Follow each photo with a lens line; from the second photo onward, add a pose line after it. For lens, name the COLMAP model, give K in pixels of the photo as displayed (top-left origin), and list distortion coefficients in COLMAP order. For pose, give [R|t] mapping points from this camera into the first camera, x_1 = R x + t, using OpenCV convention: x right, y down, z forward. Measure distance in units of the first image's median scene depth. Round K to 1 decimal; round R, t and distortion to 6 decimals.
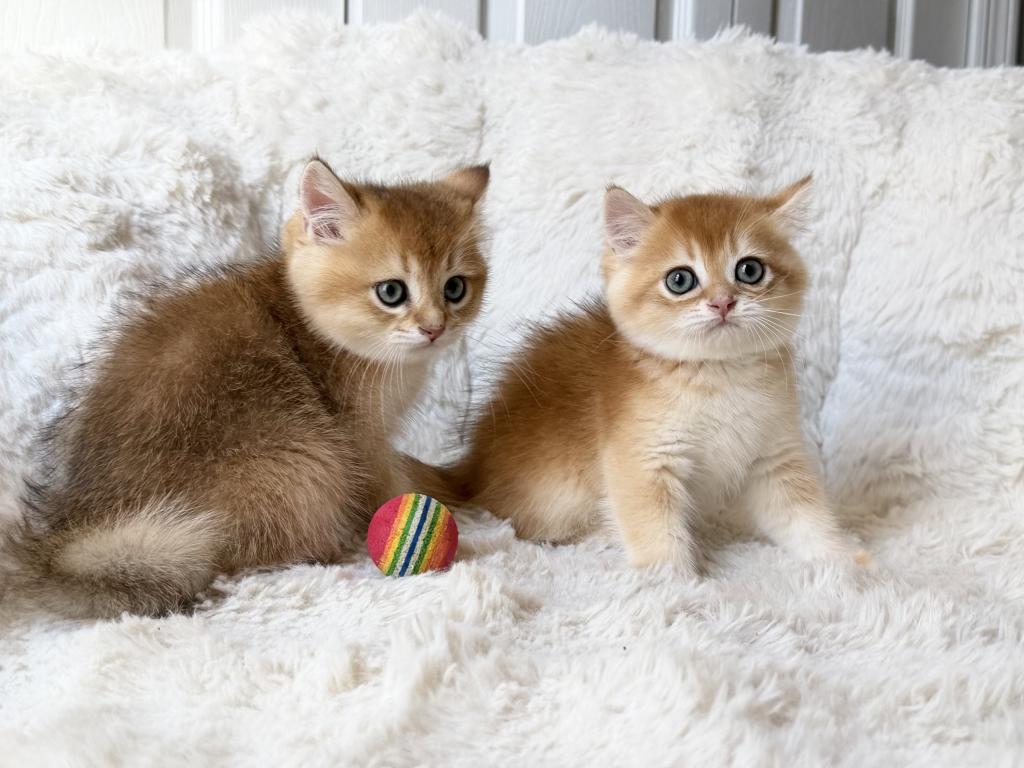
lens RADIAL K [[1203.2, 0, 524.1], [0, 1203.2, 378.9], [0, 0, 1]] dist [0.179183, -0.450584]
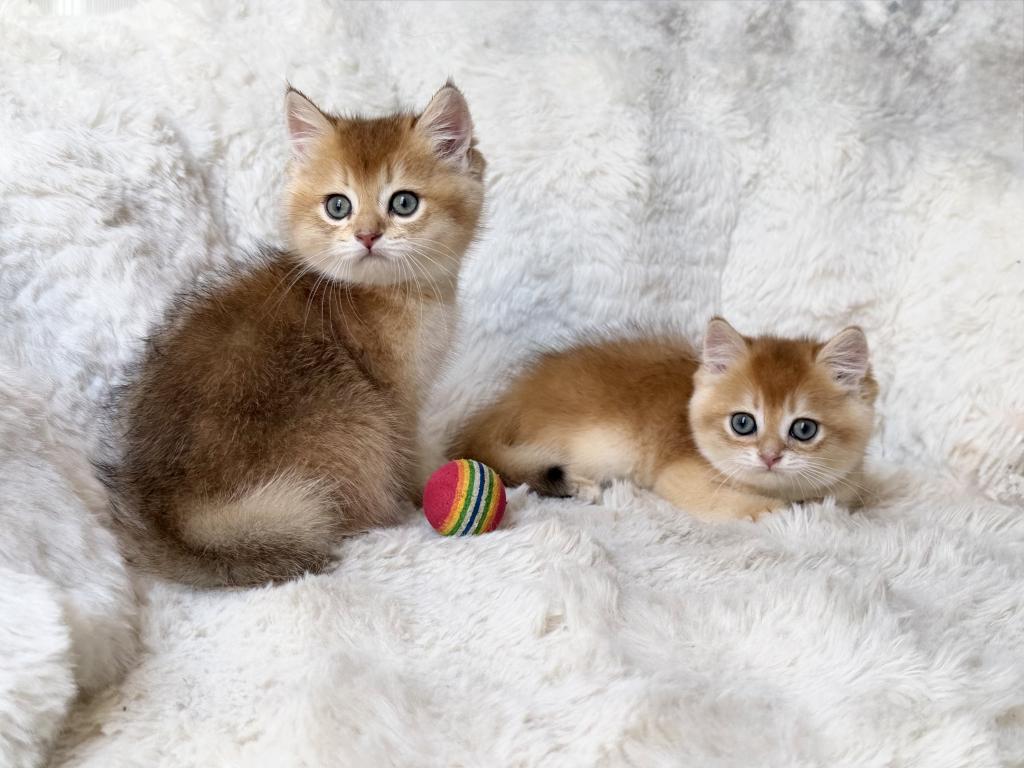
lens RADIAL K [[1211.6, 0, 507.4], [0, 1211.6, 376.1], [0, 0, 1]] dist [0.184315, -0.457702]
pose [[0.968068, -0.013475, 0.250325, -0.216696], [0.006223, 0.999538, 0.029741, -0.008106], [-0.250610, -0.027234, 0.967705, -0.044859]]
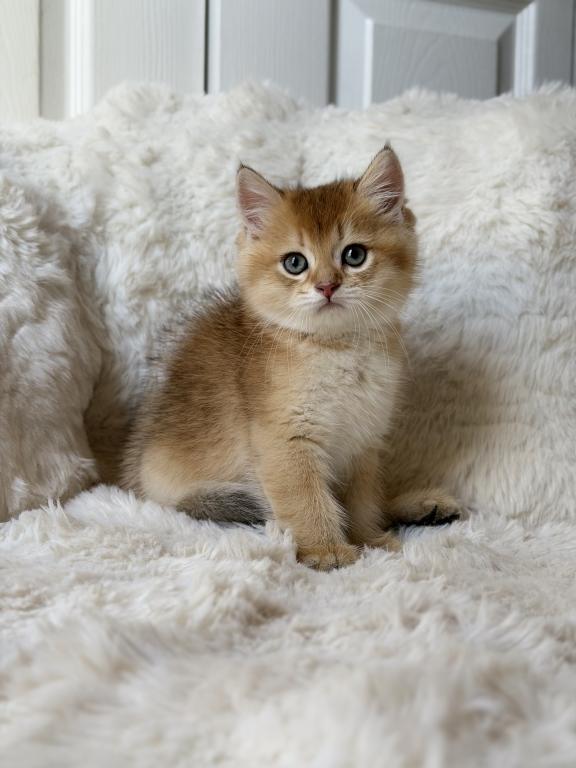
lens RADIAL K [[1039.6, 0, 288.0], [0, 1039.6, 384.0], [0, 0, 1]] dist [0.171242, -0.468378]
pose [[0.991750, -0.011199, -0.127694, 0.071601], [0.001302, 0.997005, -0.077327, 0.044228], [0.128177, 0.076522, 0.988795, 0.116108]]
